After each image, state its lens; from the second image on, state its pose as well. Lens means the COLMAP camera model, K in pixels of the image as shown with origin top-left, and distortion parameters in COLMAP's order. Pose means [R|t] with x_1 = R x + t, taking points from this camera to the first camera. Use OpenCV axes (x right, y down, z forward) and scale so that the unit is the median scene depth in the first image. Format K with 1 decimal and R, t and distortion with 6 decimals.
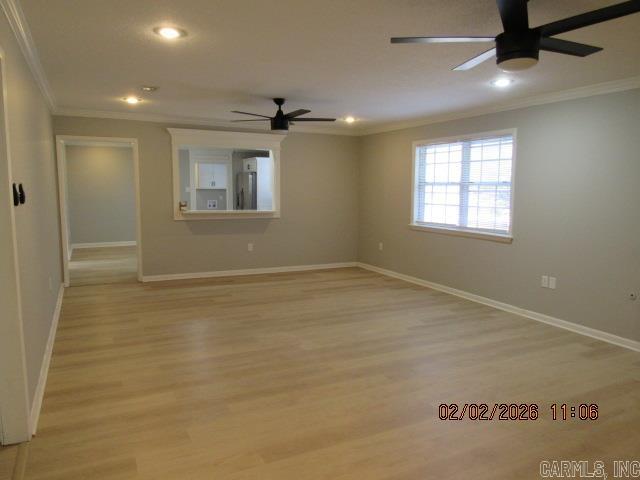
lens RADIAL K [[450.9, 0, 320.5], [0, 450.9, 256.6], [0, 0, 1]] dist [0.002998, 0.001653]
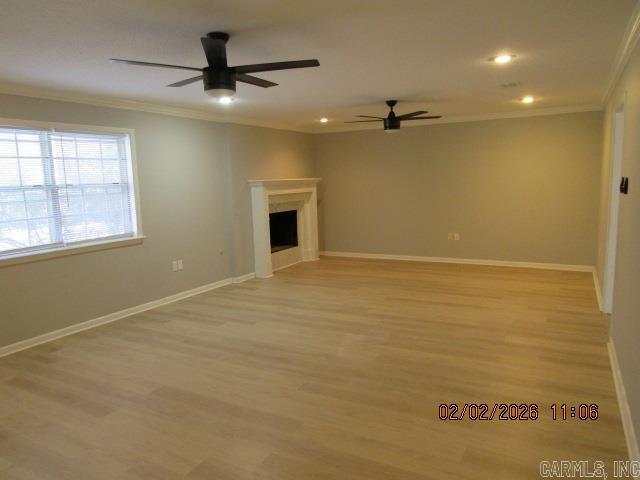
lens RADIAL K [[456.1, 0, 320.0], [0, 456.1, 240.0], [0, 0, 1]] dist [-0.008501, -0.003605]
pose [[-0.552939, -0.105845, 0.826471, -0.663915], [0.152144, 0.962397, 0.225042, -0.213248], [-0.819213, 0.250177, -0.516044, 1.247488]]
